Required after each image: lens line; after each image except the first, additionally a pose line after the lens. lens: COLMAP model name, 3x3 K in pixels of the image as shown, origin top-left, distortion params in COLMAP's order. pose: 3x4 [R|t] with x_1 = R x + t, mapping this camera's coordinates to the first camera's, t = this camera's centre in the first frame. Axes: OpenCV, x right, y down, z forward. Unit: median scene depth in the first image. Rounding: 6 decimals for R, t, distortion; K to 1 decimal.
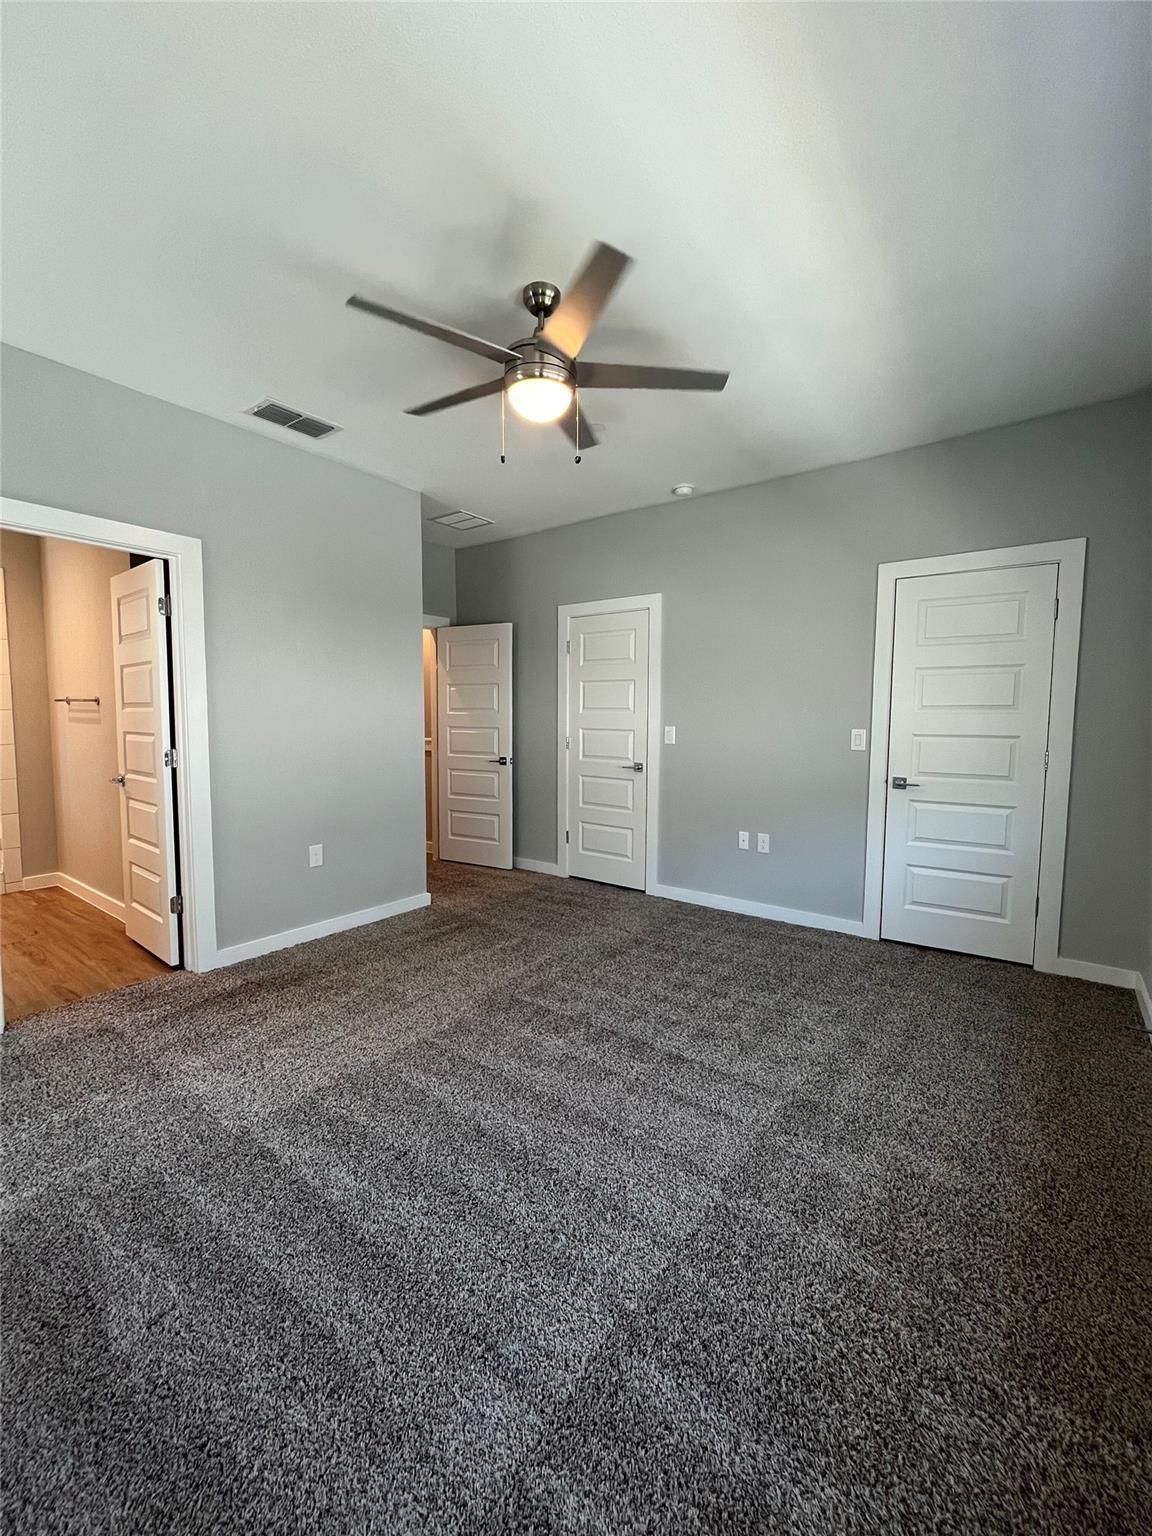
lens RADIAL K [[627.7, 0, 577.3], [0, 627.7, 764.0], [0, 0, 1]] dist [-0.000966, 0.000068]
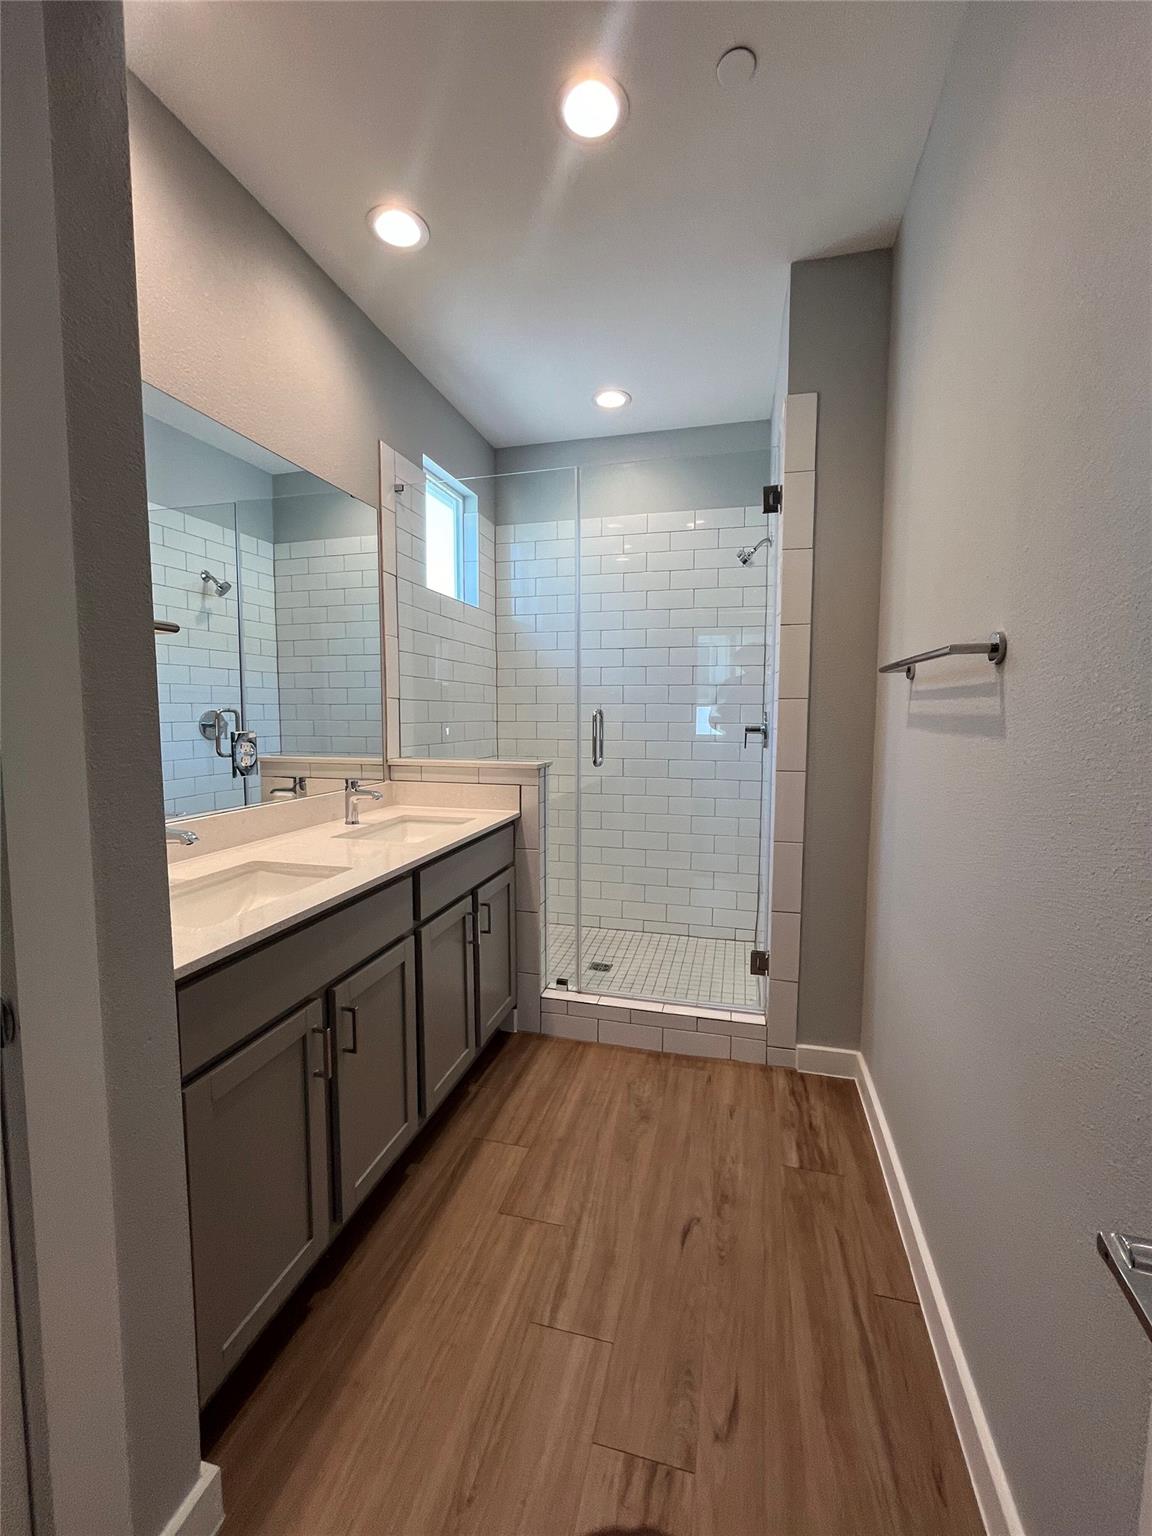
lens RADIAL K [[627.7, 0, 577.3], [0, 627.7, 764.0], [0, 0, 1]] dist [-0.000966, 0.000068]
pose [[0.378473, 0.072725, -0.922751, -0.554967], [-0.072567, 0.996172, 0.048747, -0.049995], [0.922763, 0.048512, 0.382302, 0.699045]]
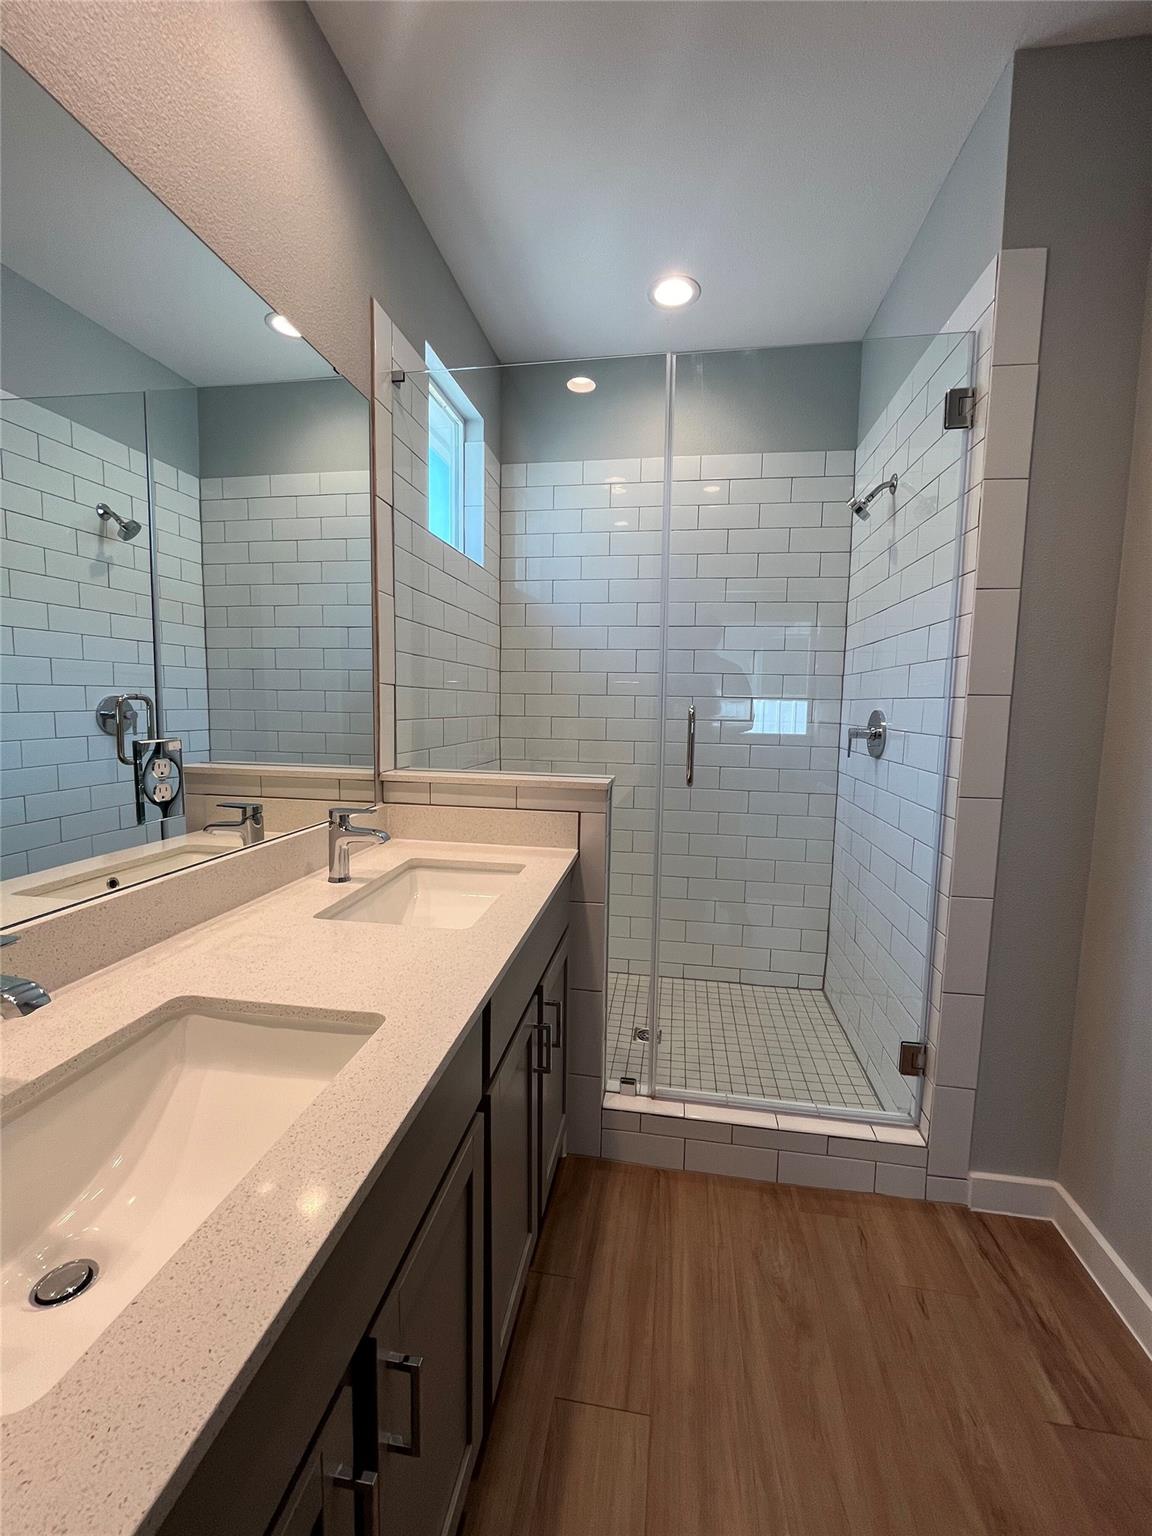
lens RADIAL K [[627.7, 0, 577.3], [0, 627.7, 764.0], [0, 0, 1]] dist [-0.000966, 0.000068]
pose [[0.465857, 0.091981, -0.880067, -0.754232], [-0.084689, 0.994652, 0.059127, -0.053196], [0.880798, 0.046987, 0.471155, 0.679900]]
